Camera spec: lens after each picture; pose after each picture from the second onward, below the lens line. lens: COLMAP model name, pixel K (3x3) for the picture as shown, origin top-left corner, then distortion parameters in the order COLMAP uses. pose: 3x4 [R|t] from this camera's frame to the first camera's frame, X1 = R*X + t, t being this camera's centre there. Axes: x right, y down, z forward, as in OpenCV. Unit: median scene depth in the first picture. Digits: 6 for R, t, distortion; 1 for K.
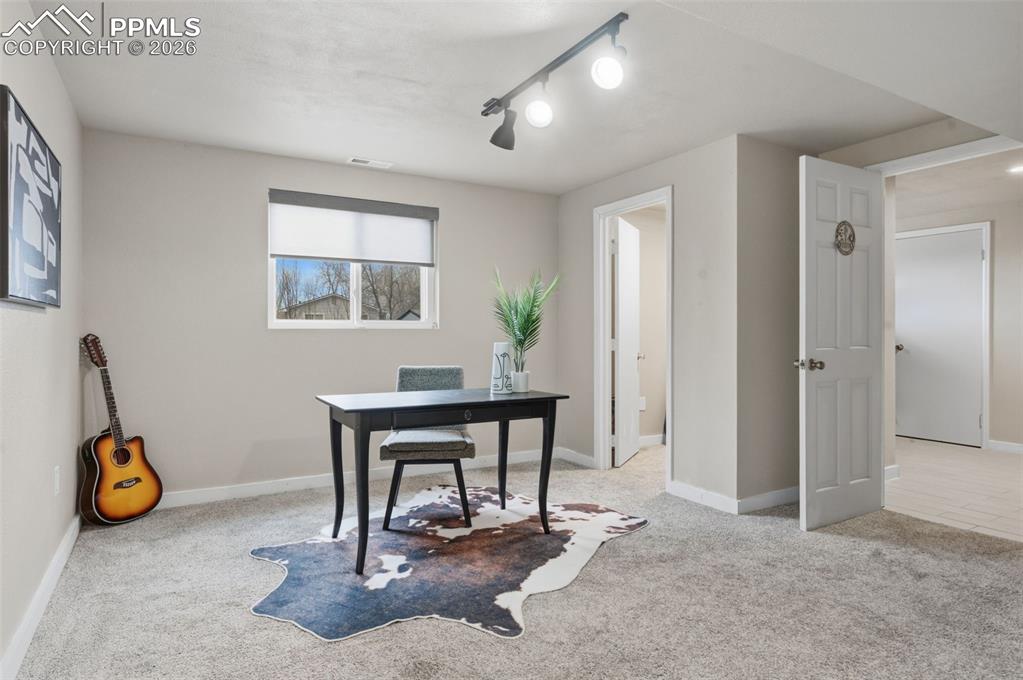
lens RADIAL K [[583.1, 0, 510.6], [0, 583.1, 336.5], [0, 0, 1]] dist [-0.000302, -0.000052]
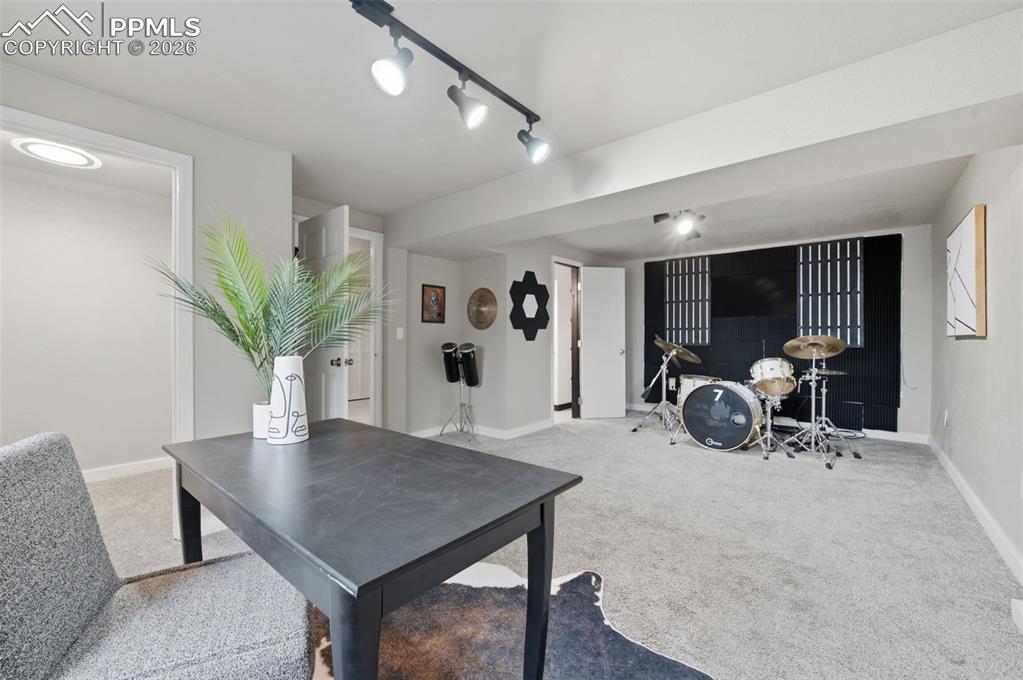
lens RADIAL K [[414.2, 0, 510.1], [0, 414.2, 337.7], [0, 0, 1]] dist [0.000290, 0.000026]
pose [[-0.337831, -0.007157, 0.941180, -0.643587], [0.001521, 0.999966, 0.008150, -0.017301], [-0.941206, 0.004185, -0.337808, 1.209214]]
